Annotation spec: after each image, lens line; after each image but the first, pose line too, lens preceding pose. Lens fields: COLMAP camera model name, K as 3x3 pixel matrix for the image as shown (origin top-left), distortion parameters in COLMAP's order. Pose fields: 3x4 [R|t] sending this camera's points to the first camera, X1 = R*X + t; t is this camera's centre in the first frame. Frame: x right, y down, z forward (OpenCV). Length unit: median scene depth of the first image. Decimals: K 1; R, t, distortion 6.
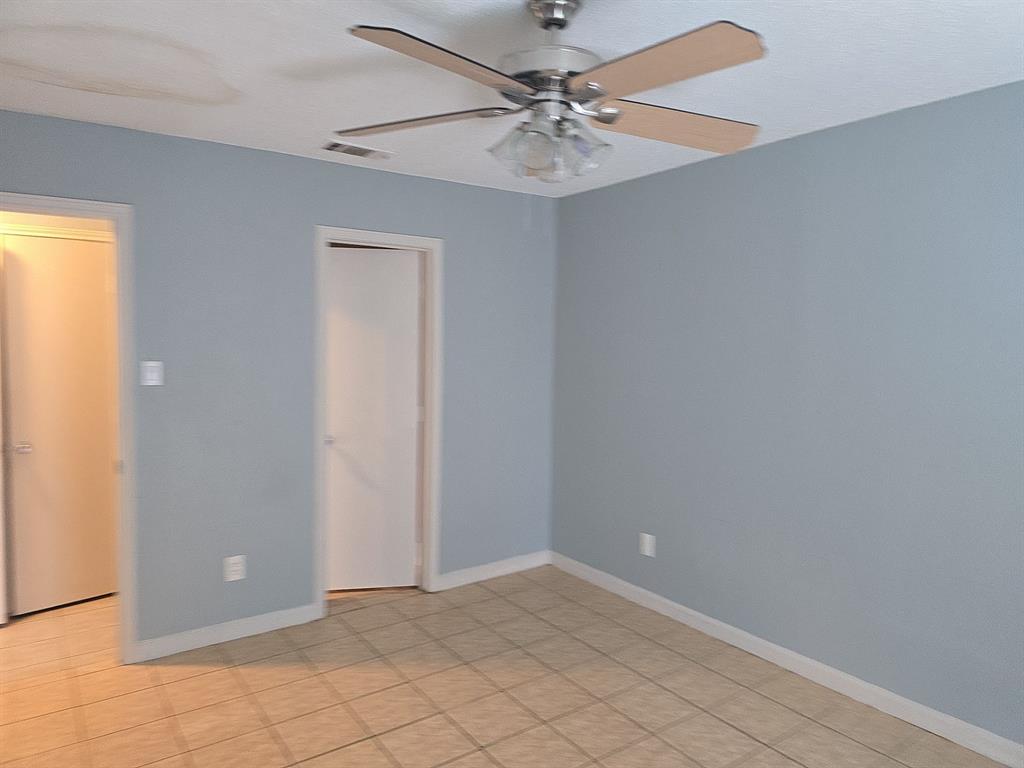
lens RADIAL K [[748.8, 0, 513.9], [0, 748.8, 386.1], [0, 0, 1]] dist [0.092277, -0.043801]
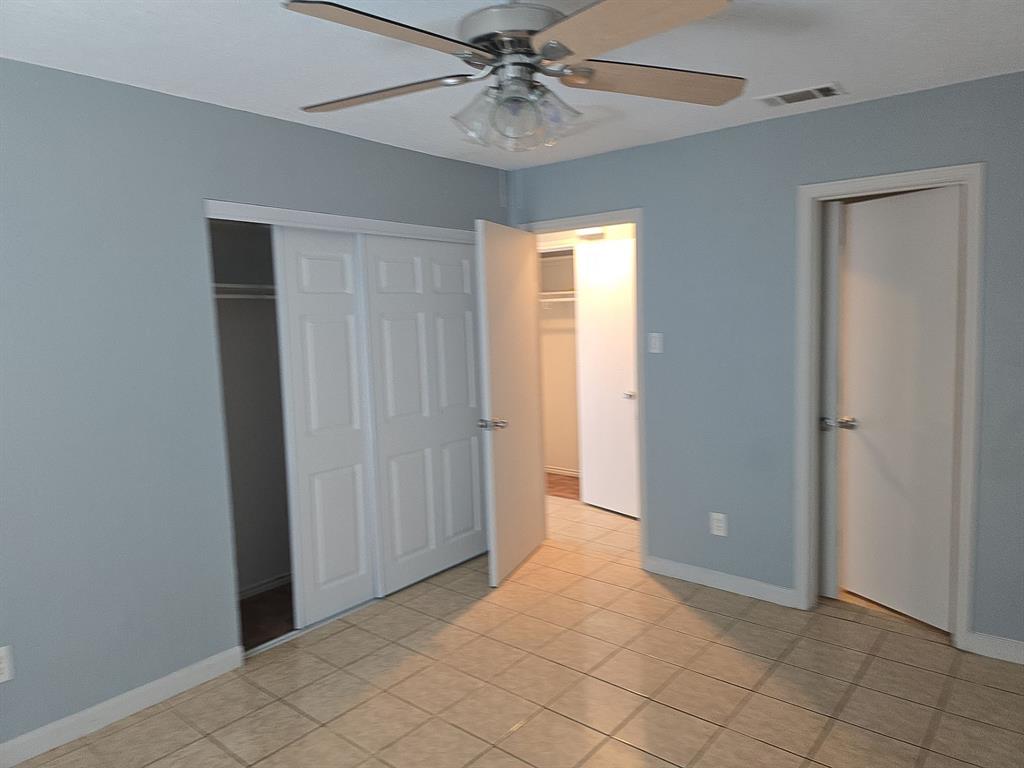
lens RADIAL K [[737.1, 0, 514.8], [0, 737.1, 390.7], [0, 0, 1]] dist [0.104977, -0.069492]
pose [[0.224588, 0.091164, -0.970180, 0.609797], [-0.043327, 0.995564, 0.083520, -0.028724], [0.973490, 0.023277, 0.227541, 0.489627]]
